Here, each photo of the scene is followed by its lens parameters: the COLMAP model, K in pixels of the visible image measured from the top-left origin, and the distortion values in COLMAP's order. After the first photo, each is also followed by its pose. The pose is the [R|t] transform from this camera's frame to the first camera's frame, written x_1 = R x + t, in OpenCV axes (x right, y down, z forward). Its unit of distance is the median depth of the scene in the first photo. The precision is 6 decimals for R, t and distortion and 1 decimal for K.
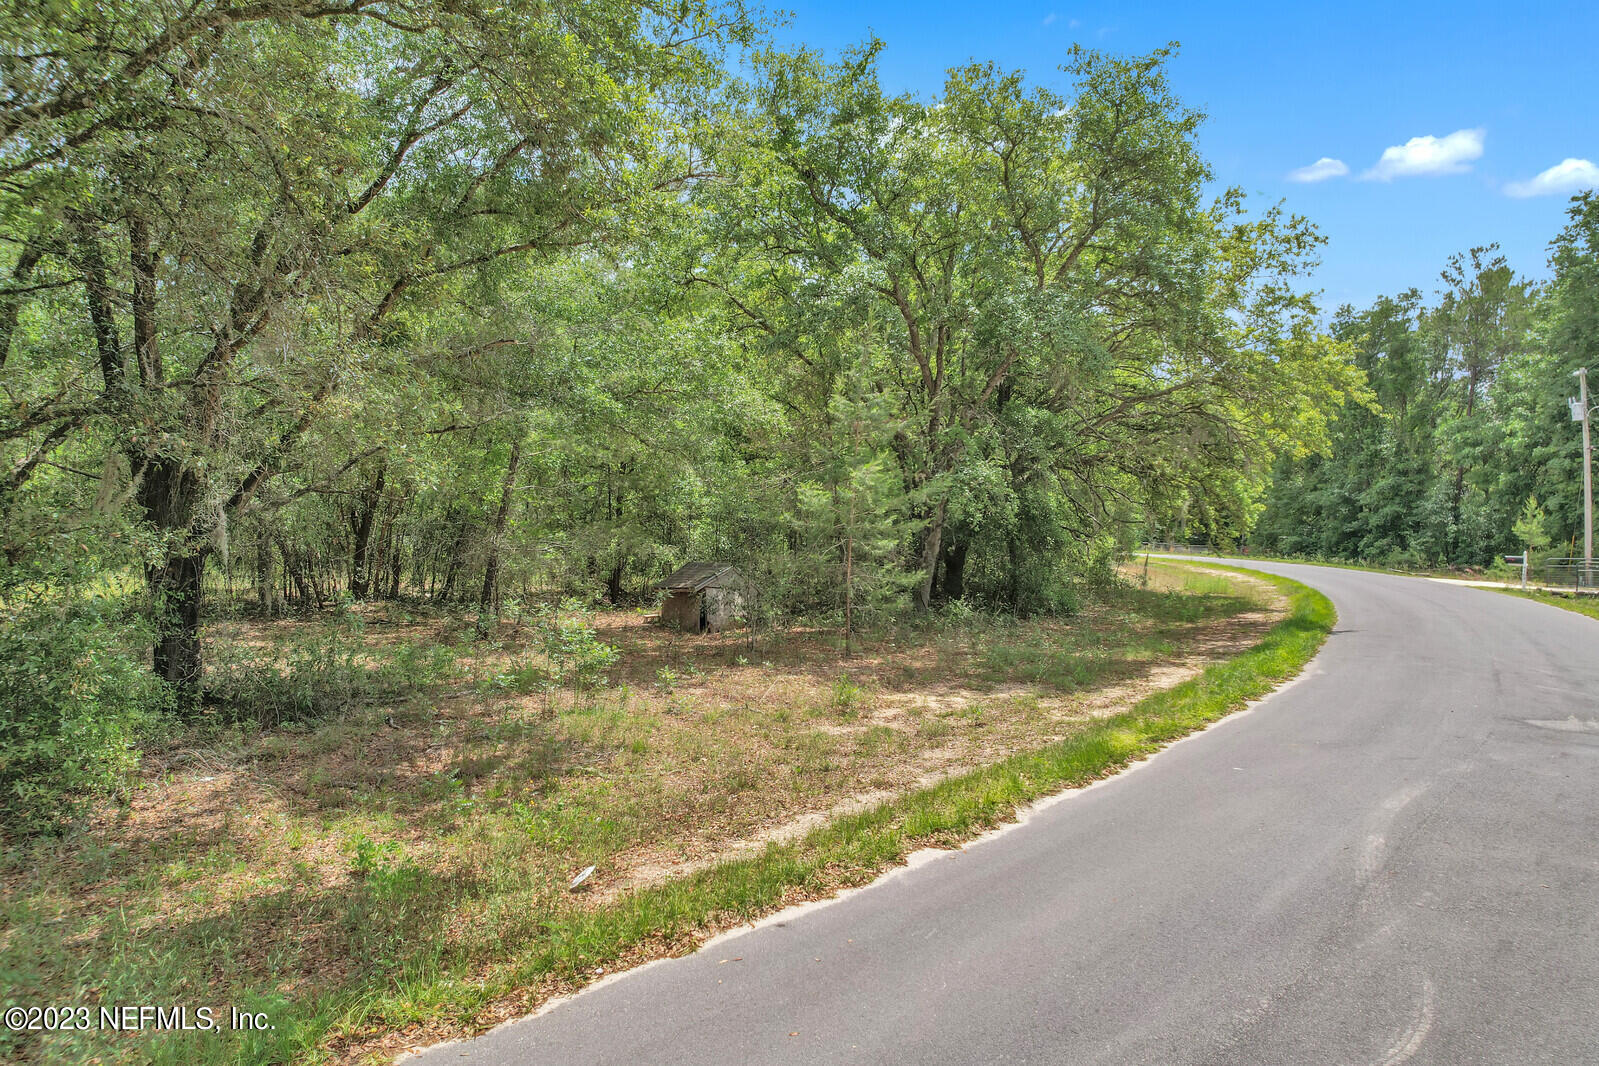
lens RADIAL K [[1028.6, 0, 799.5], [0, 1028.6, 533.0], [0, 0, 1]] dist [-0.057281, 0.049248]
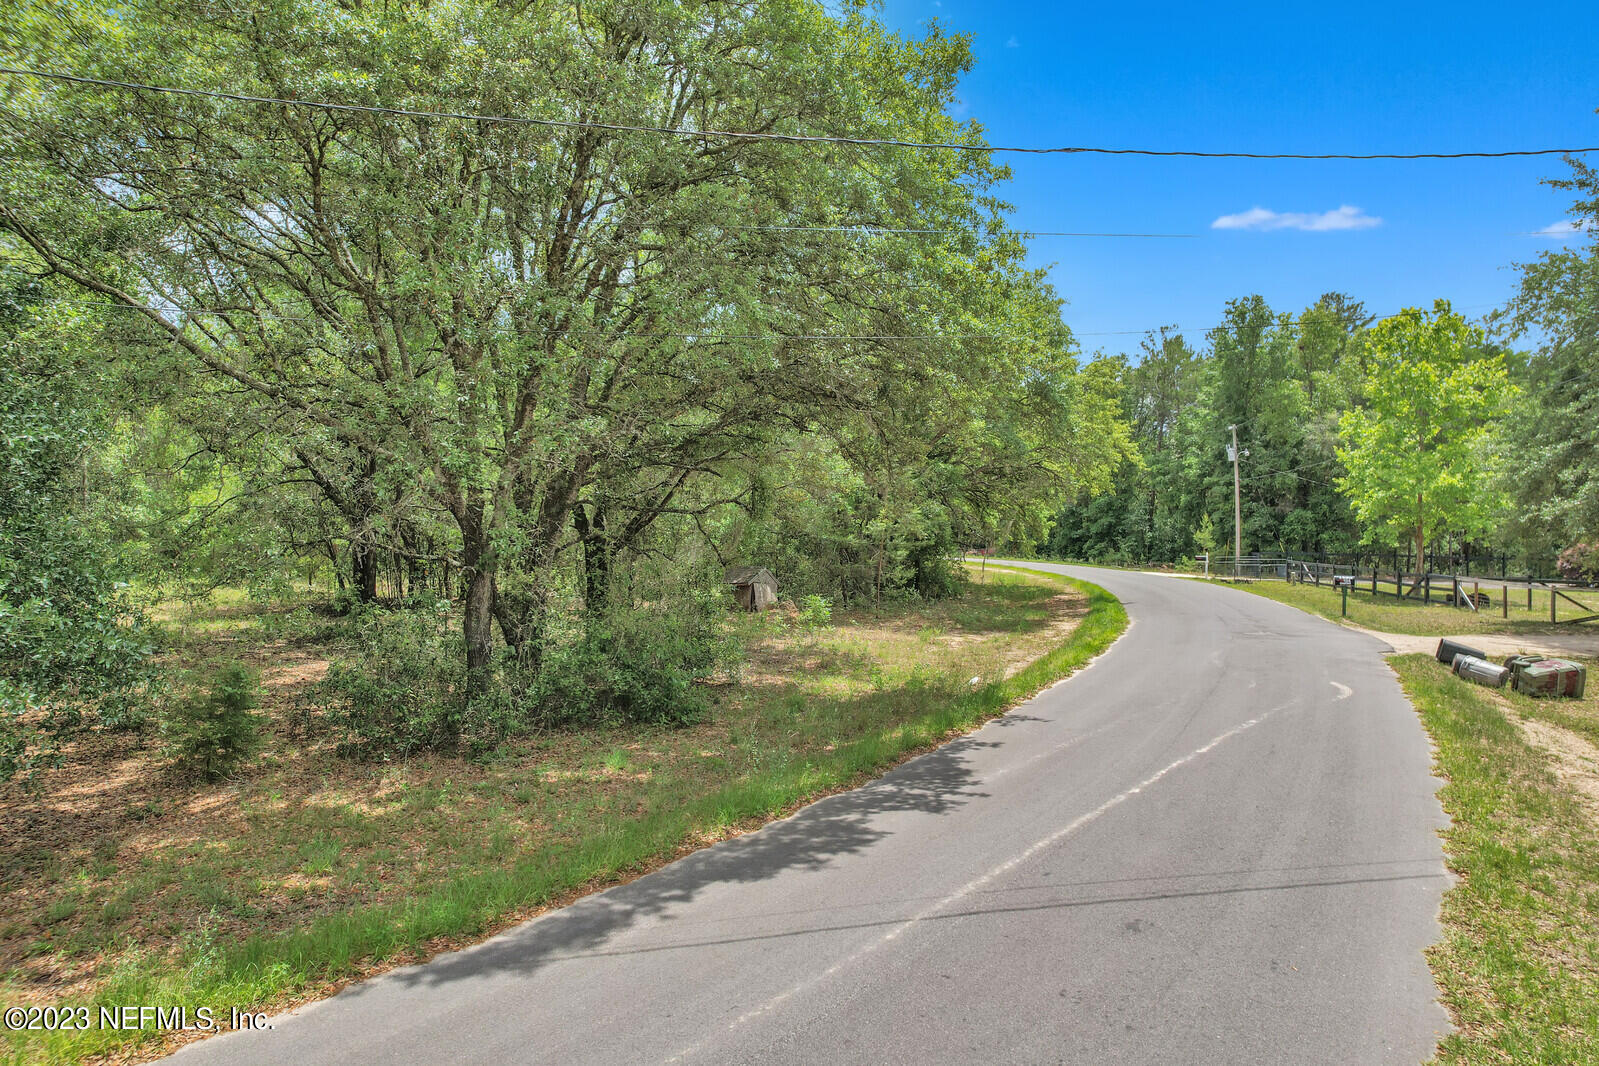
lens RADIAL K [[1028.6, 0, 799.5], [0, 1028.6, 533.0], [0, 0, 1]] dist [-0.057281, 0.049248]
pose [[0.964124, -0.002636, 0.265441, -0.168981], [0.003309, 0.999992, -0.002087, -0.006264], [-0.265433, 0.002891, 0.964125, -0.189834]]
